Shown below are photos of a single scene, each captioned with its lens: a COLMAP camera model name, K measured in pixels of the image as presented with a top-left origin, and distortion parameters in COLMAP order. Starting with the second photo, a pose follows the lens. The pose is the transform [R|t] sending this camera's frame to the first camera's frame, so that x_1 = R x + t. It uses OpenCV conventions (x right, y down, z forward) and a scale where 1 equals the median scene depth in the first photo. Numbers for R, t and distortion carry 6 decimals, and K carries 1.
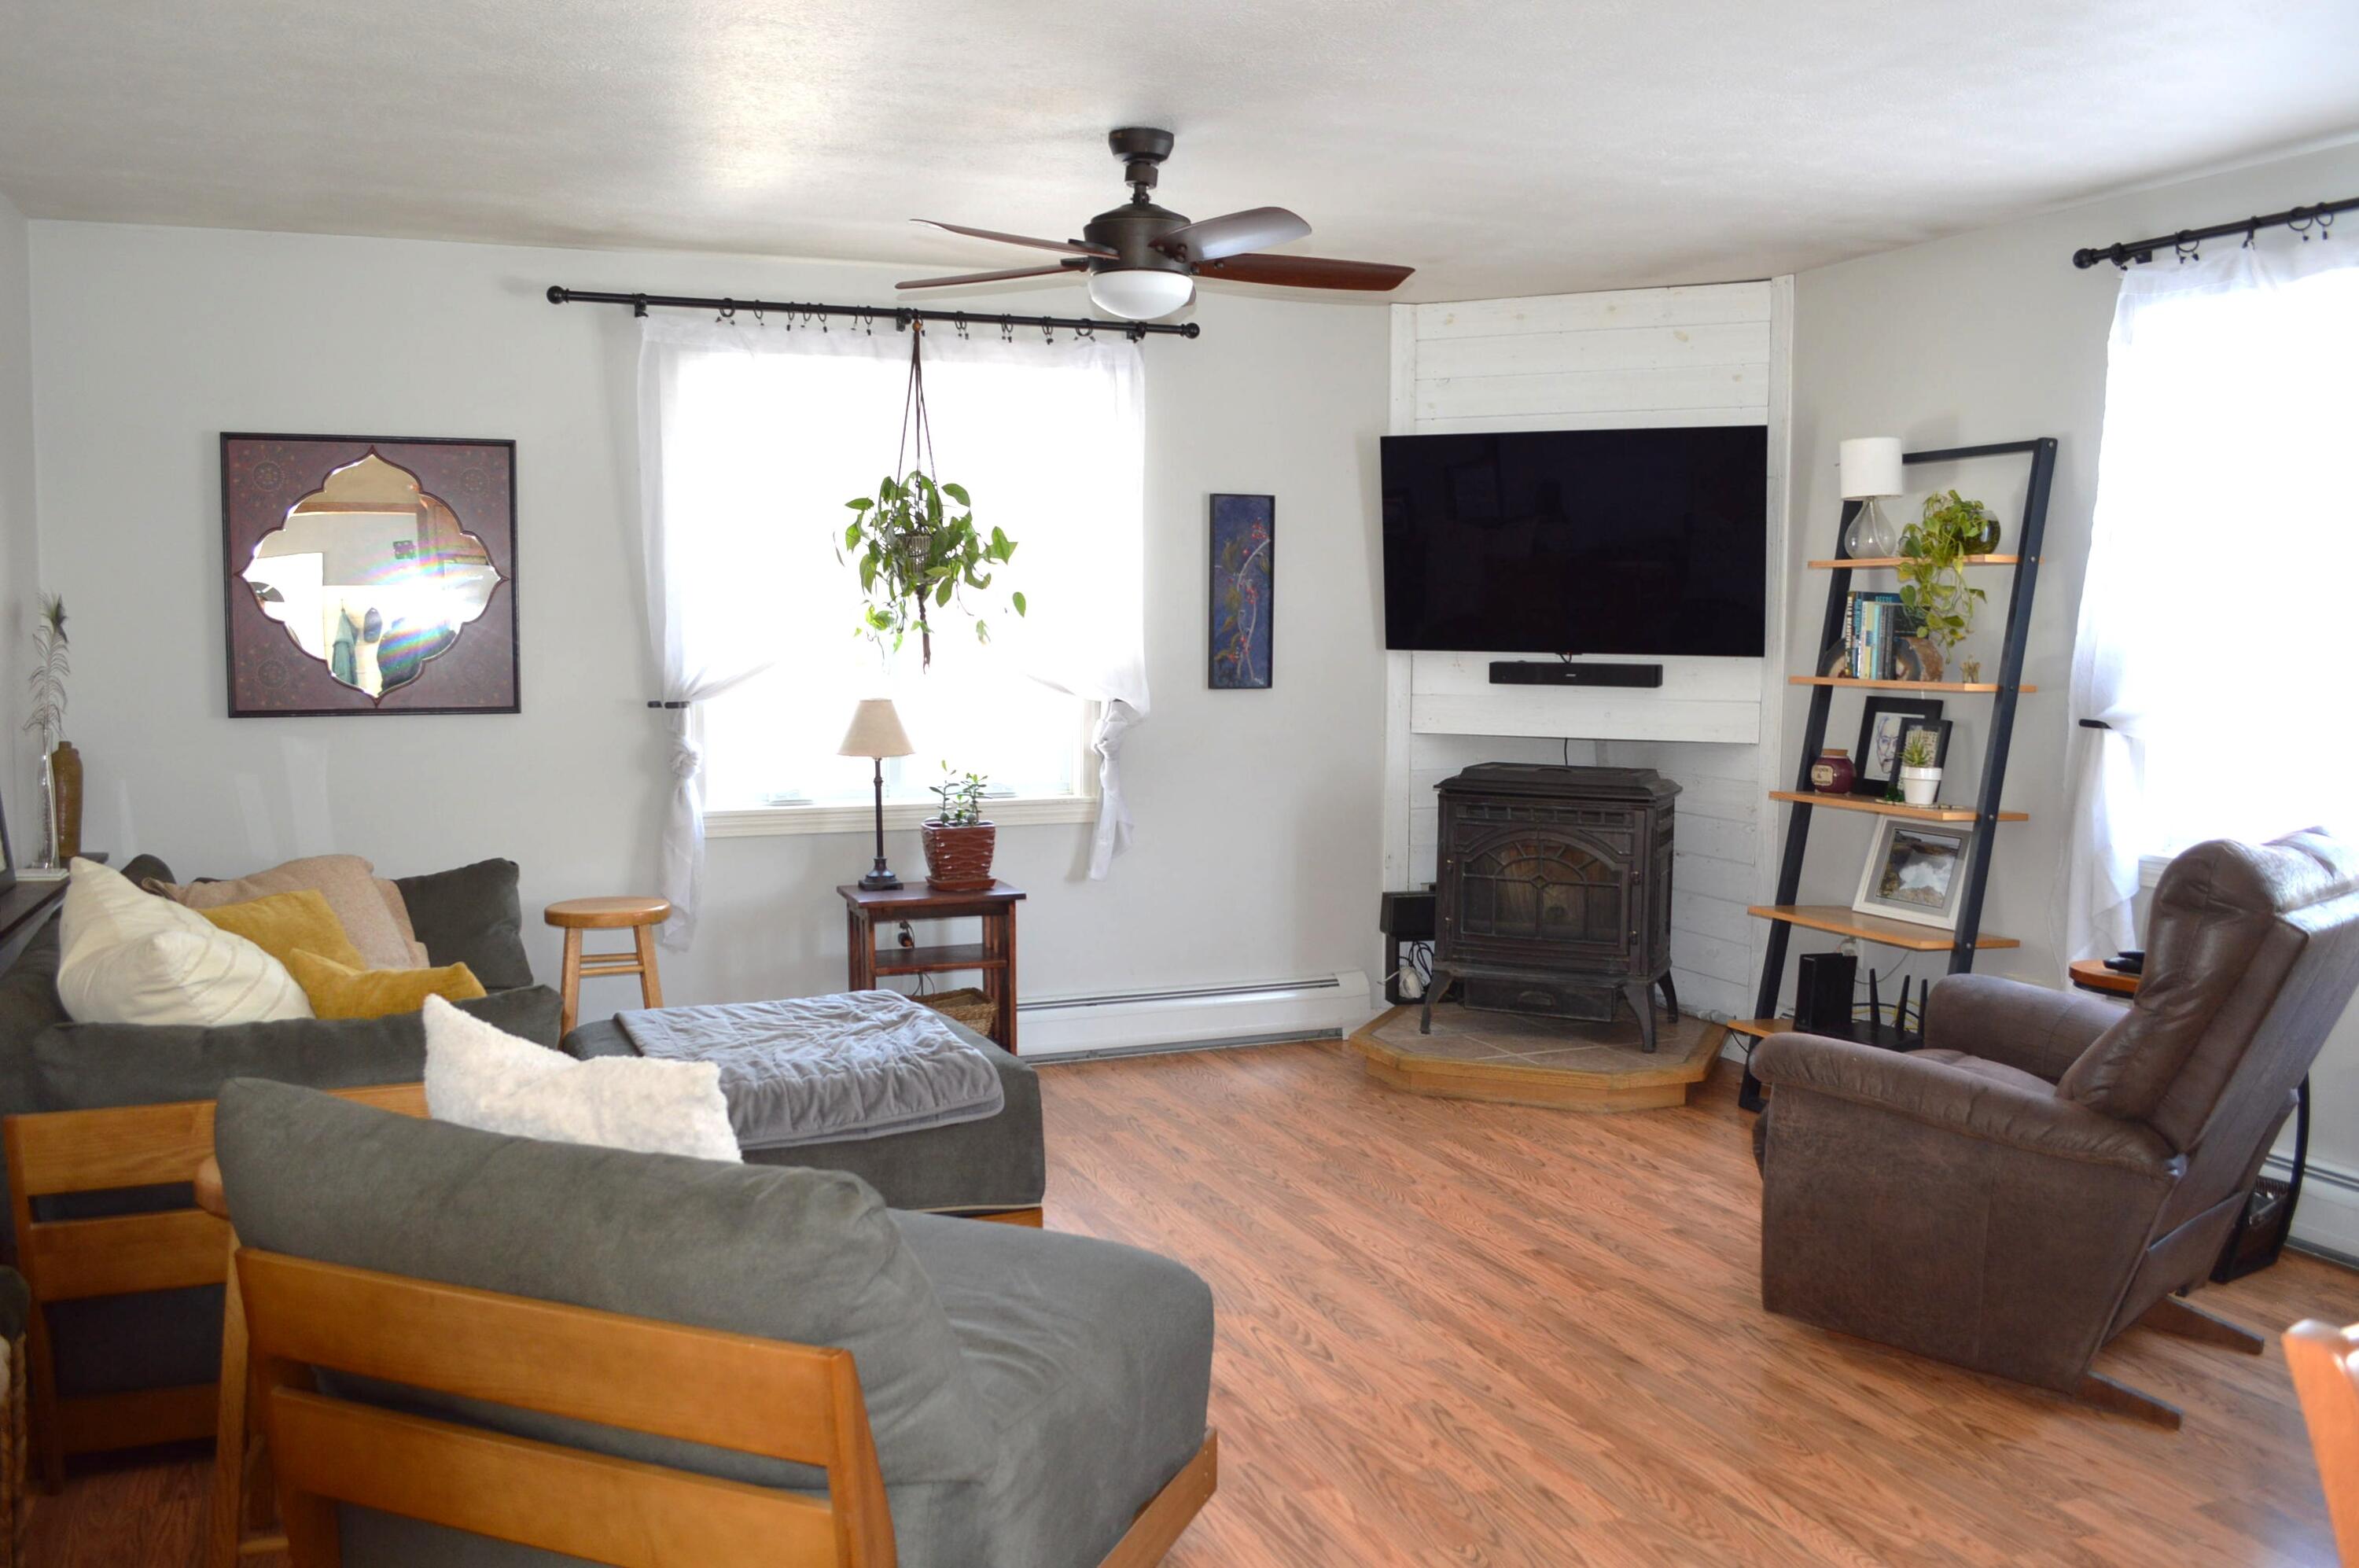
lens RADIAL K [[1891.6, 0, 1173.0], [0, 1891.6, 807.4], [0, 0, 1]] dist [-0.088565, 0.017990]
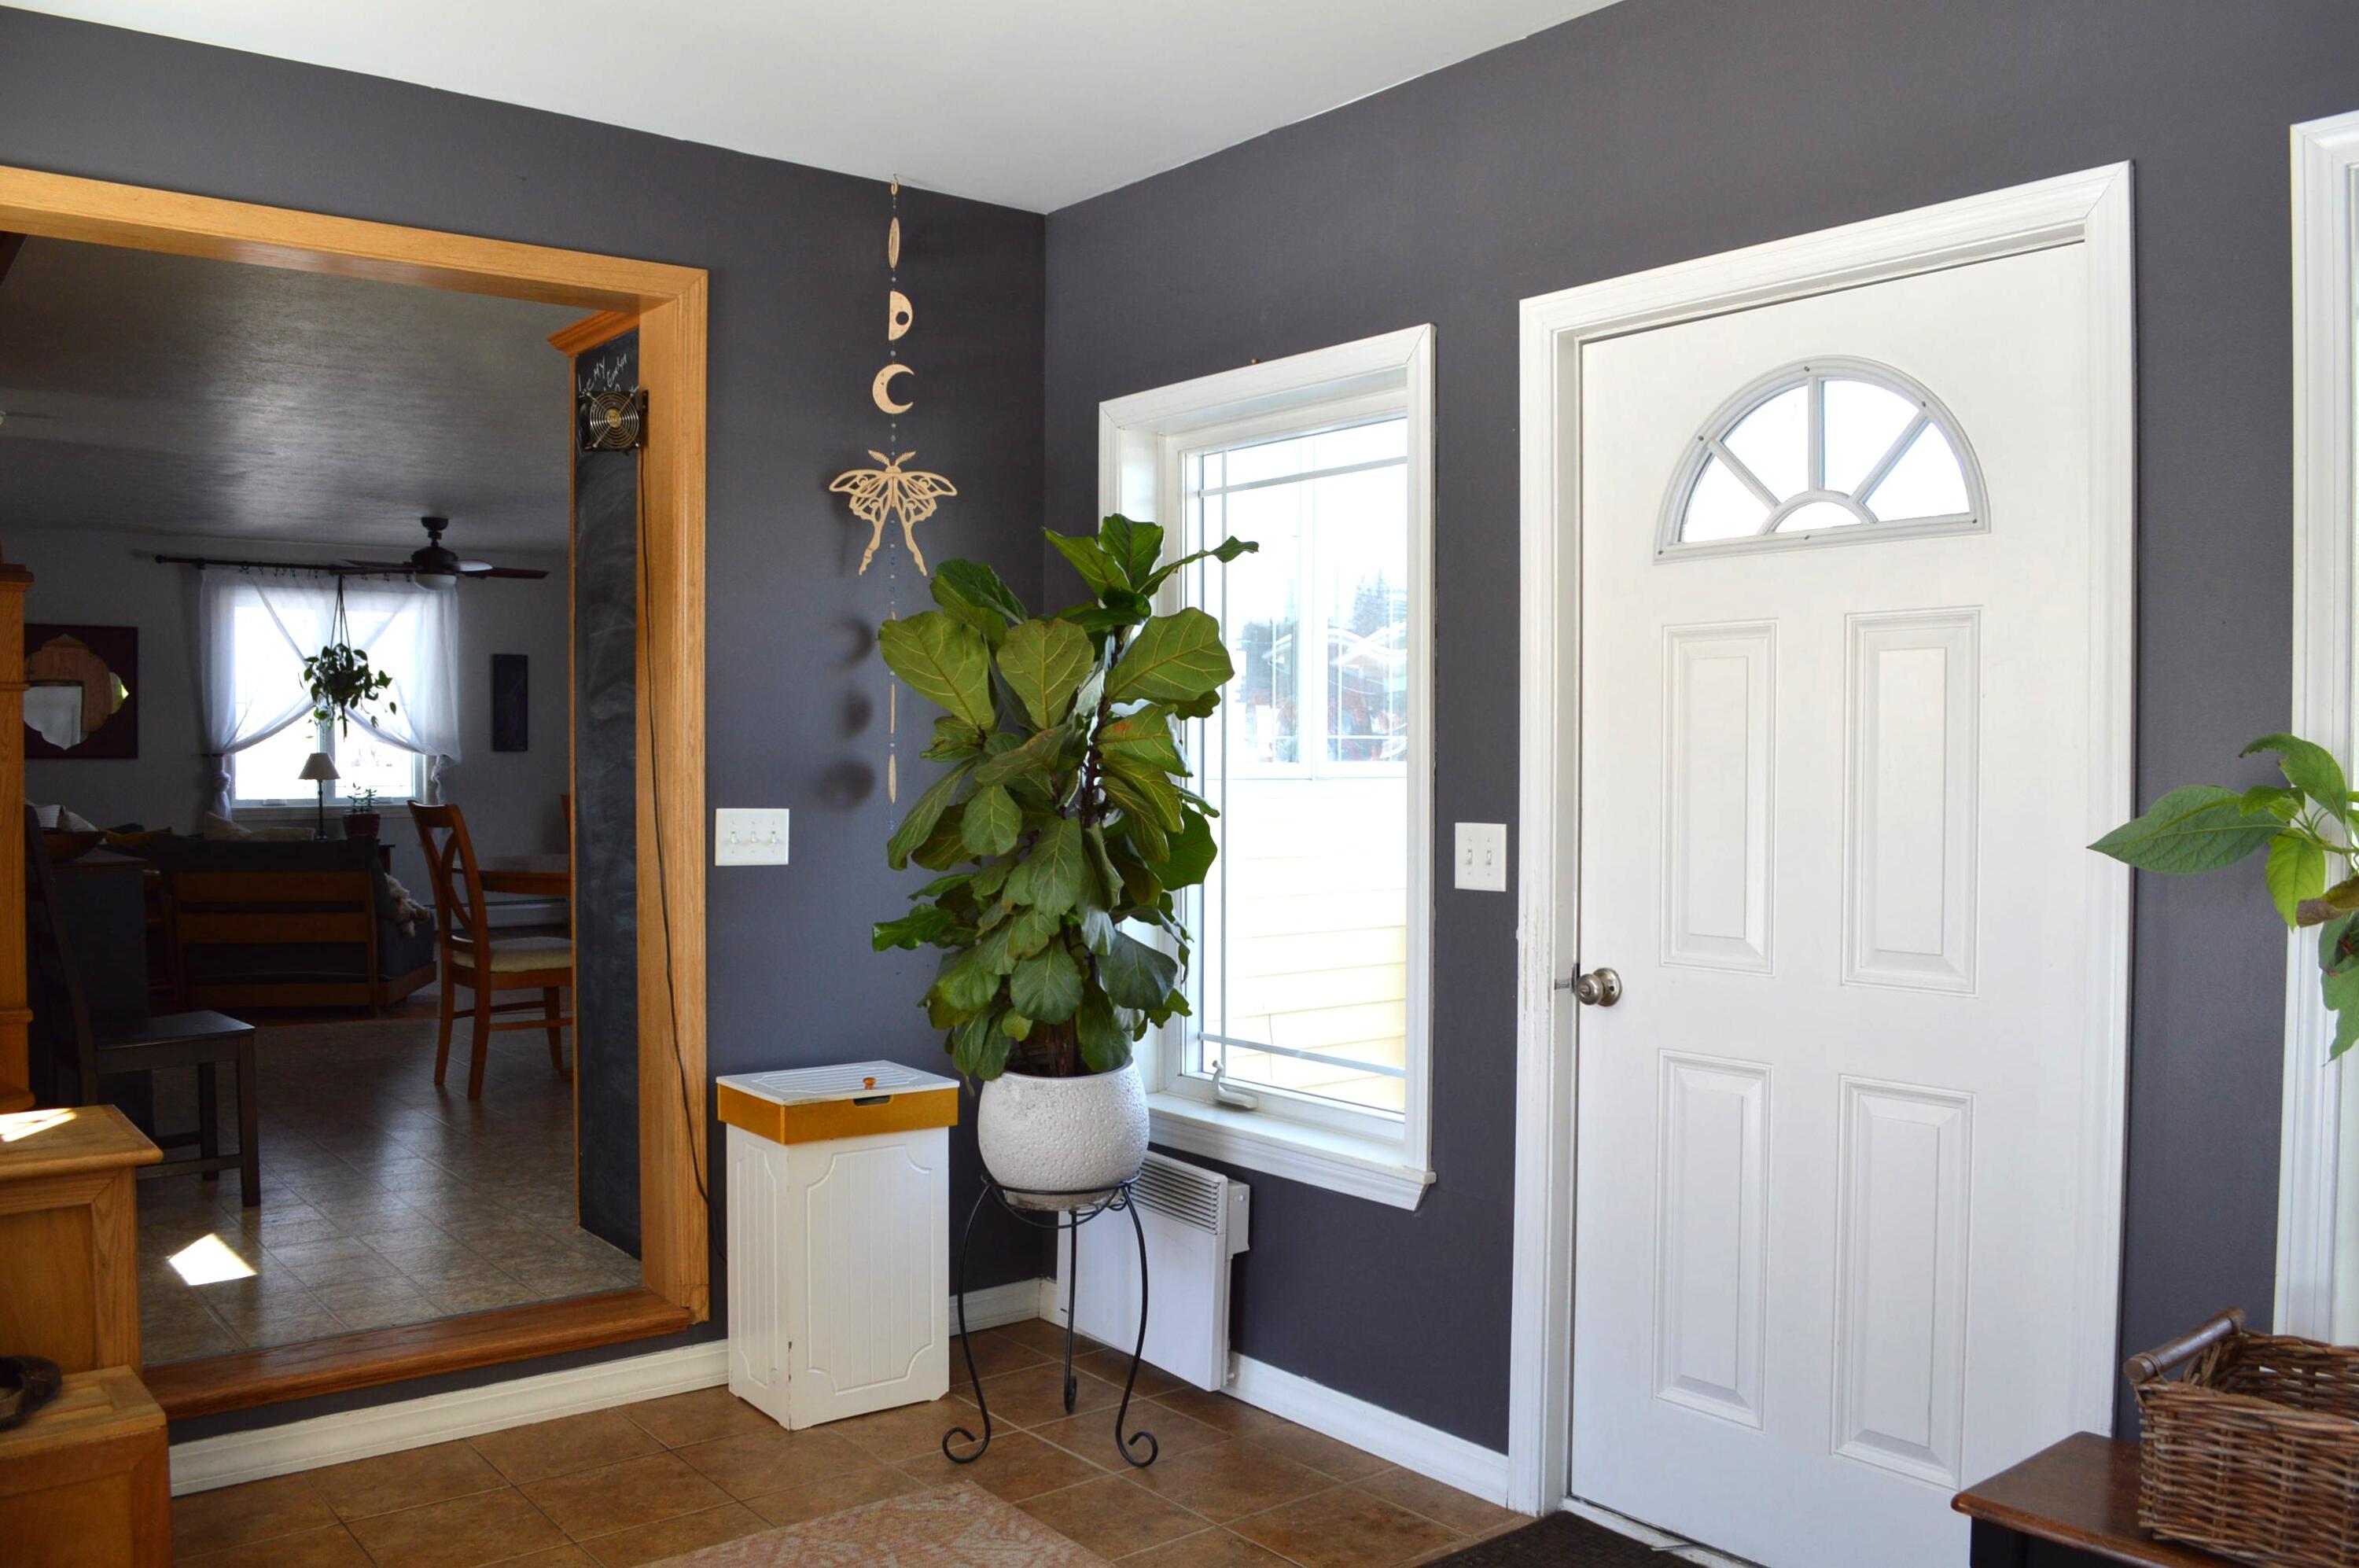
lens RADIAL K [[1891.6, 0, 1182.5], [0, 1891.6, 792.5], [0, 0, 1]] dist [-0.088565, 0.017990]
pose [[0.957726, -0.009124, 0.287538, 0.164345], [0.030999, 0.996950, -0.071616, 0.162278], [-0.286008, 0.077501, 0.955088, -1.222563]]
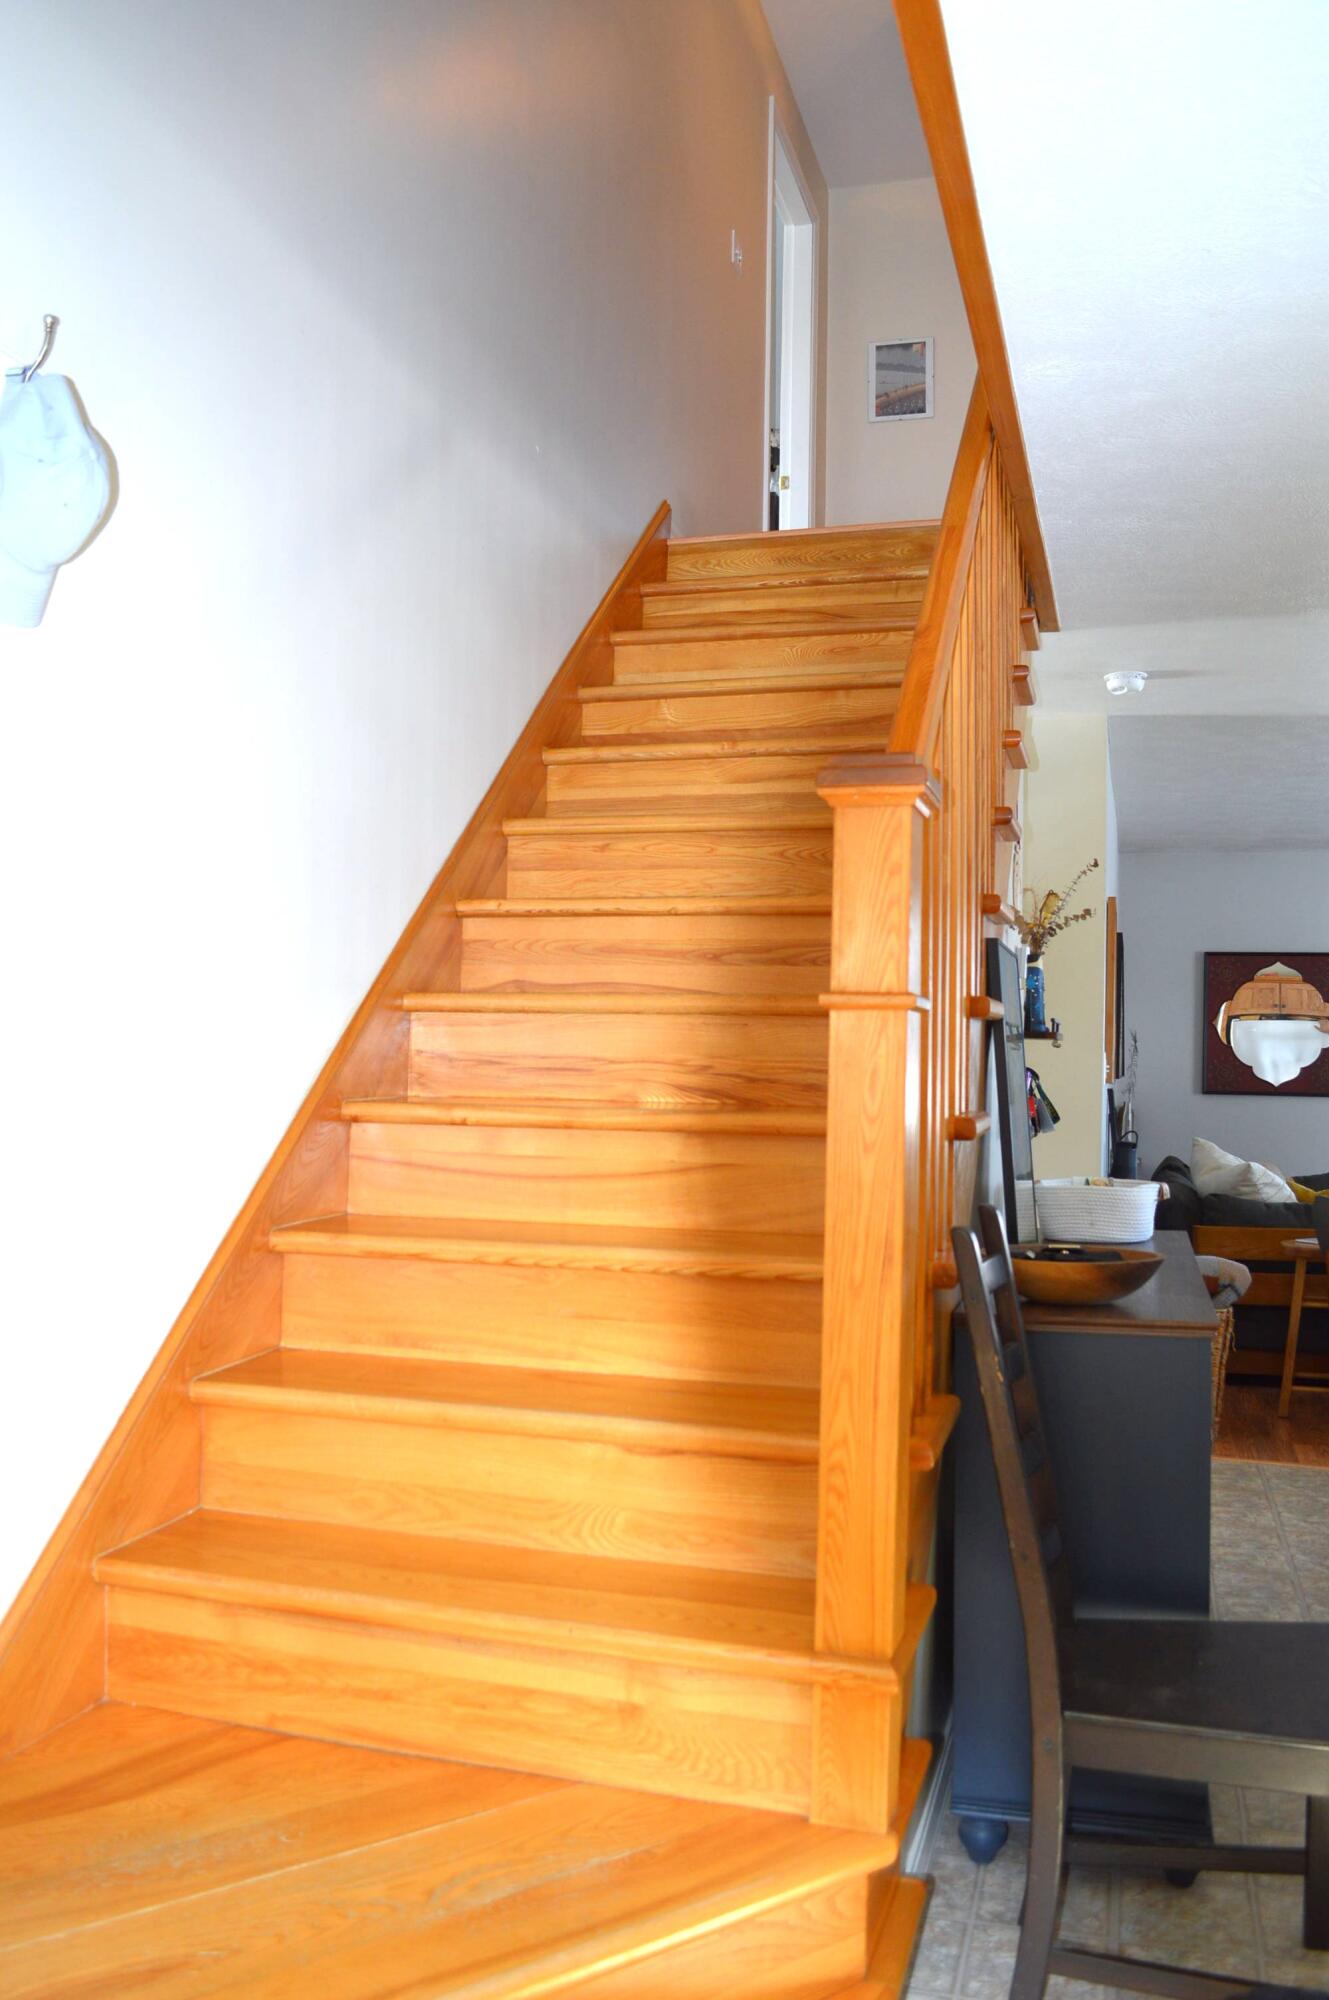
lens RADIAL K [[1603.7, 0, 684.5], [0, 1603.7, 996.4], [0, 0, 1]] dist [-0.088565, 0.017990]
pose [[0.792304, -0.013676, -0.609973, 0.082867], [-0.076540, 0.989623, -0.121608, 0.089188], [0.605306, 0.143038, 0.783036, -0.628586]]
